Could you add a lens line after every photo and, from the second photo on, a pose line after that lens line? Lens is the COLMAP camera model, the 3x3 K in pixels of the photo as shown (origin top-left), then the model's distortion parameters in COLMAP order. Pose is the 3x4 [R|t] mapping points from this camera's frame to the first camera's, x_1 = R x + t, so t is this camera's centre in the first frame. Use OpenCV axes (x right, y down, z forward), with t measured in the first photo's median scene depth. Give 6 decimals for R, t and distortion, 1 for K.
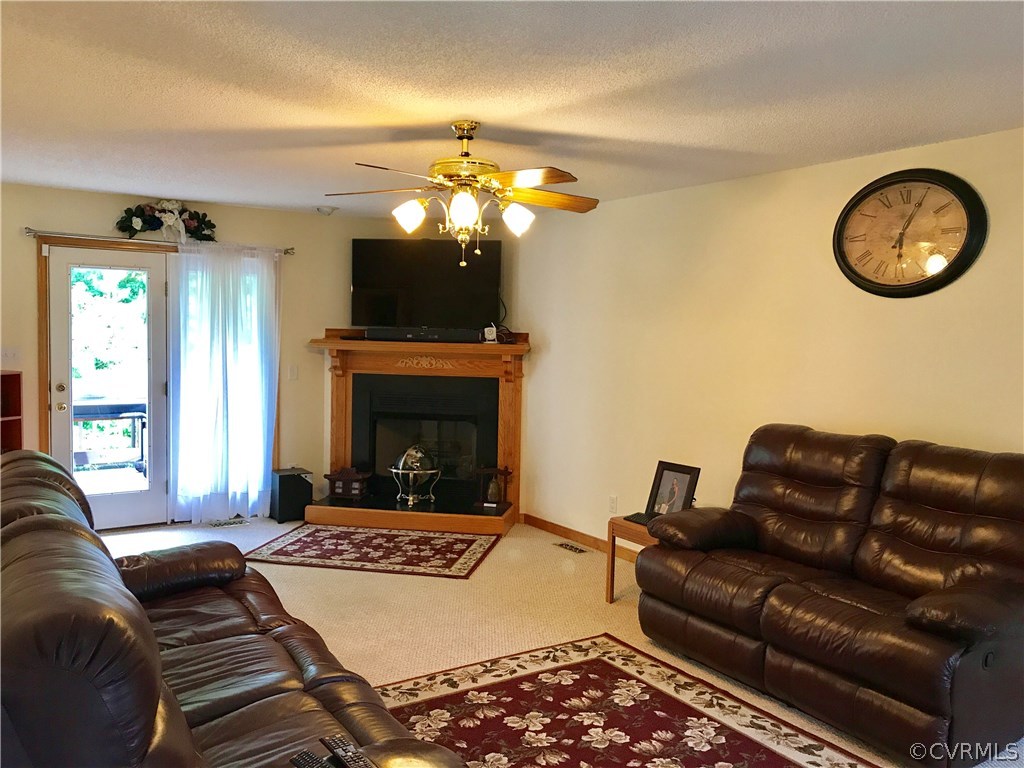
lens RADIAL K [[842.9, 0, 502.1], [0, 842.9, 367.4], [0, 0, 1]] dist [0.074086, -0.001439]
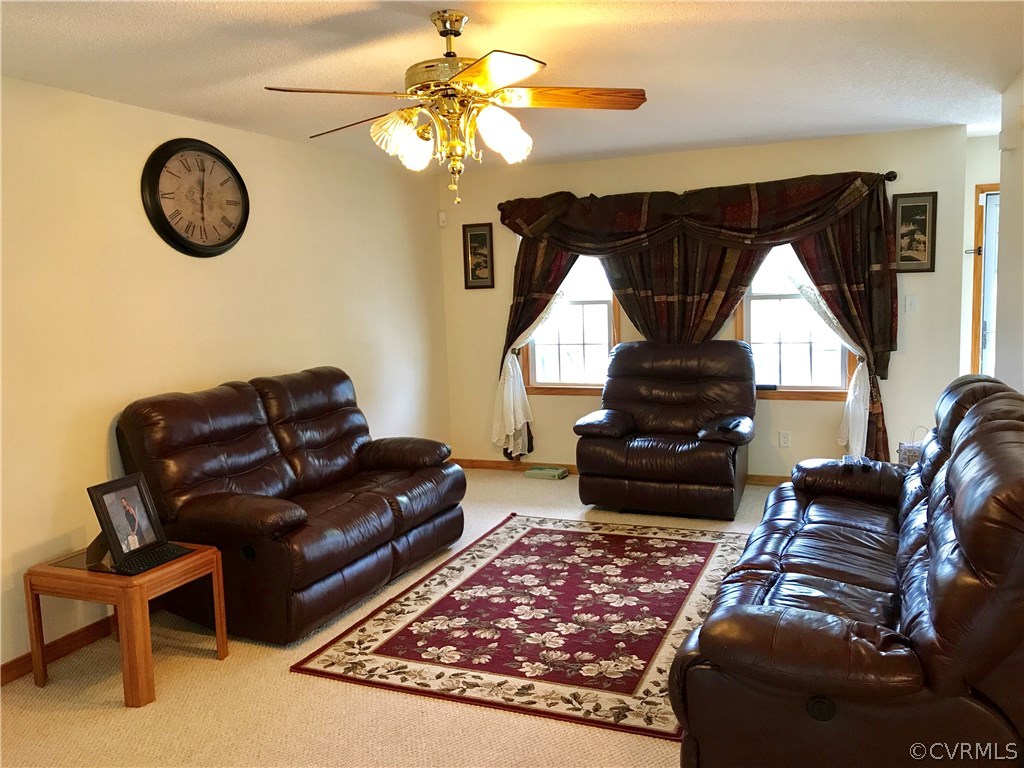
lens RADIAL K [[835.4, 0, 508.2], [0, 835.4, 384.5], [0, 0, 1]] dist [0.030691, -0.018502]
pose [[-0.551410, -0.098448, 0.828405, -0.487274], [0.062283, 0.985383, 0.158561, -0.050672], [-0.831906, 0.139028, -0.537218, 0.953337]]
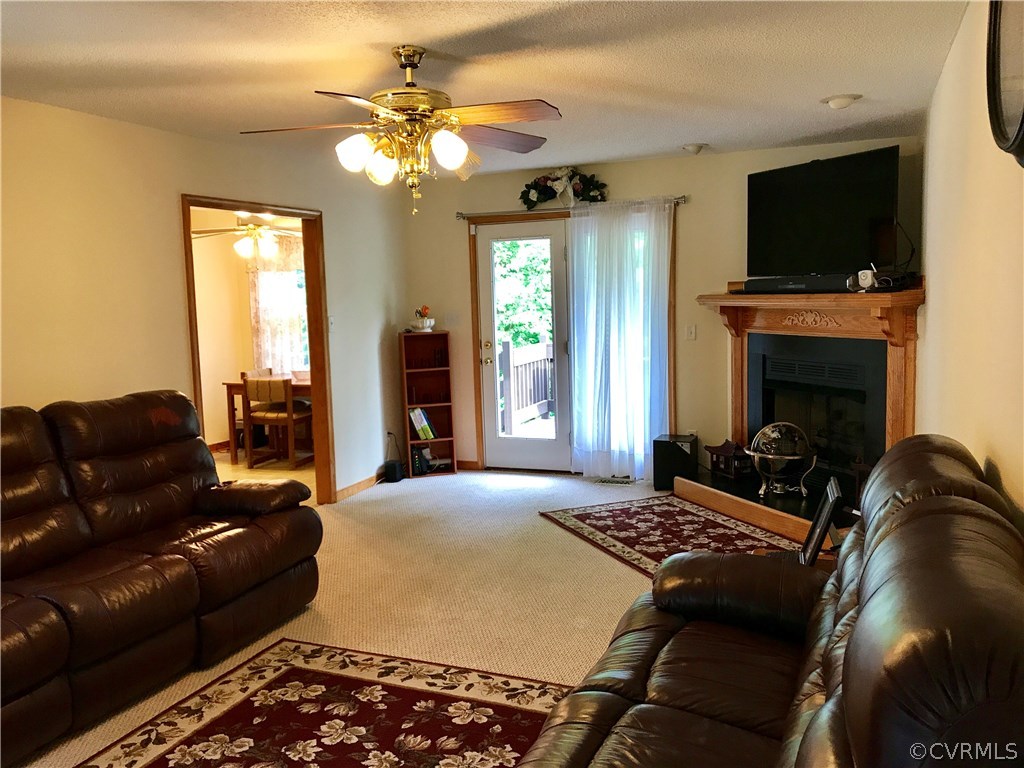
lens RADIAL K [[835.4, 0, 508.2], [0, 835.4, 384.5], [0, 0, 1]] dist [0.030691, -0.018502]
pose [[0.553716, 0.054354, -0.830930, 0.501724], [0.006827, 0.997538, 0.069802, -0.002444], [0.832678, -0.044323, 0.551981, 0.411887]]
